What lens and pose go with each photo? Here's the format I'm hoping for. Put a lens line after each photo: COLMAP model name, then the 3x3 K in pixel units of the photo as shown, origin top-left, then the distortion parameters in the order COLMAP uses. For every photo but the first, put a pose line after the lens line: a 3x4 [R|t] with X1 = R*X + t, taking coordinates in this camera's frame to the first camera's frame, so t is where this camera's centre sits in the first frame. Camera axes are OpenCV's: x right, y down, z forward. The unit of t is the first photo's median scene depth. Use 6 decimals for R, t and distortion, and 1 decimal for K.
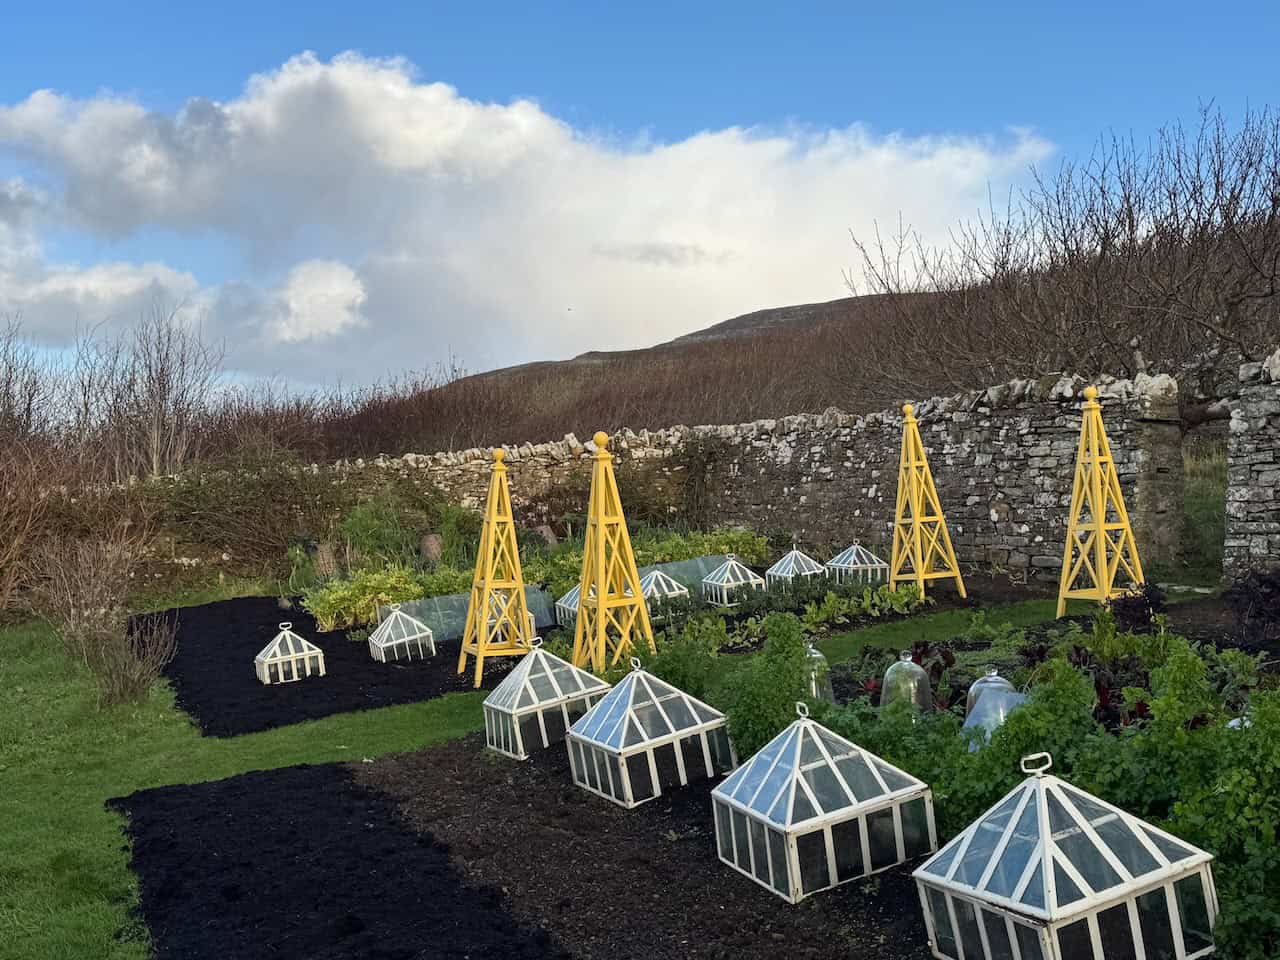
lens RADIAL K [[1271.4, 0, 640.0], [0, 1271.4, 480.0], [0, 0, 1]] dist [0.174431, -0.320575]
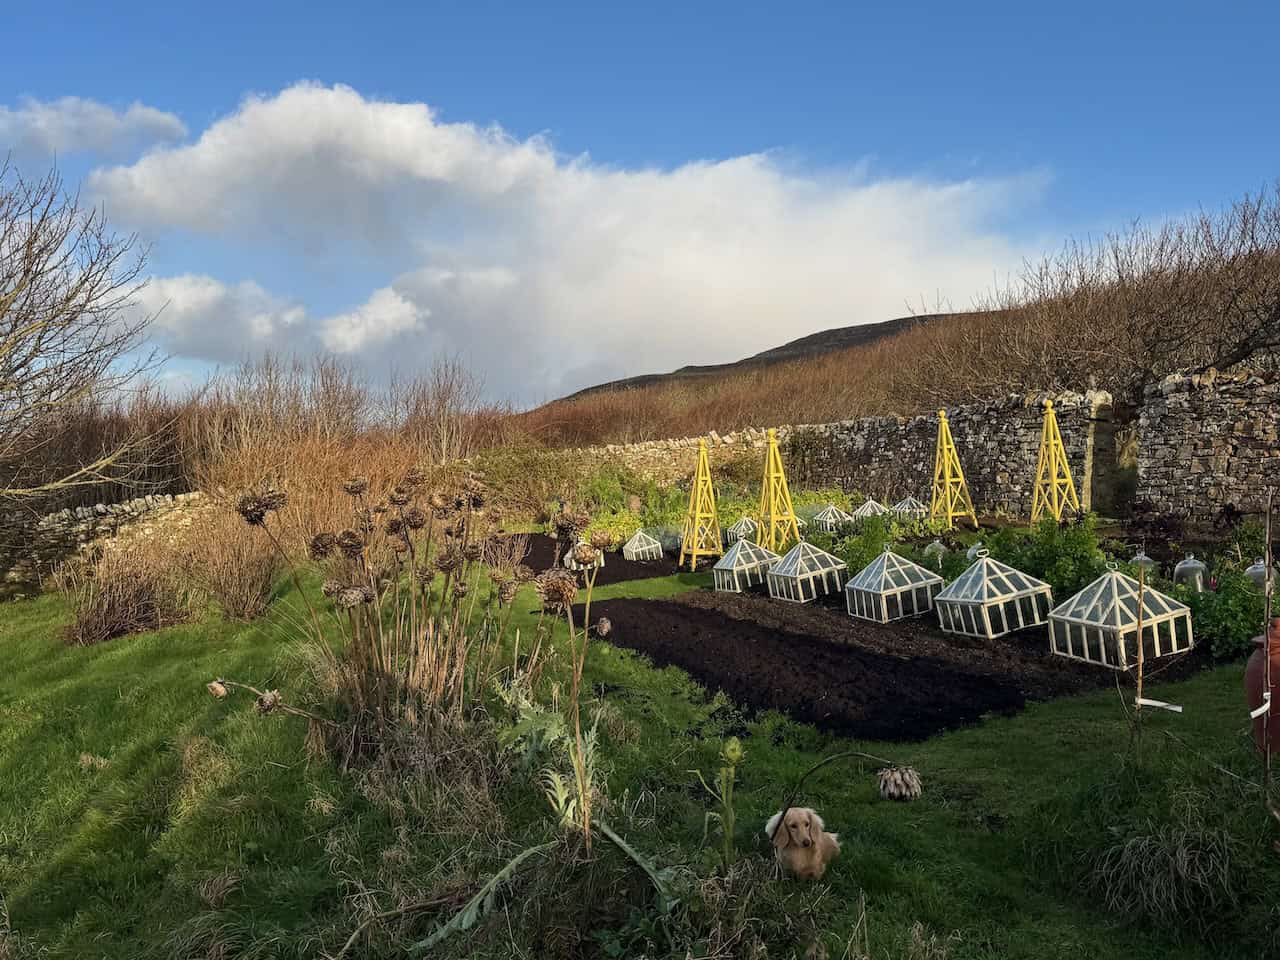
lens RADIAL K [[1021.5, 0, 640.0], [0, 1021.5, 480.0], [0, 0, 1]] dist [0.180275, -0.367988]
pose [[0.996299, -0.002773, -0.085914, -0.062058], [0.003642, 0.999944, 0.009965, 0.015056], [0.085881, -0.010241, 0.996253, -0.351032]]
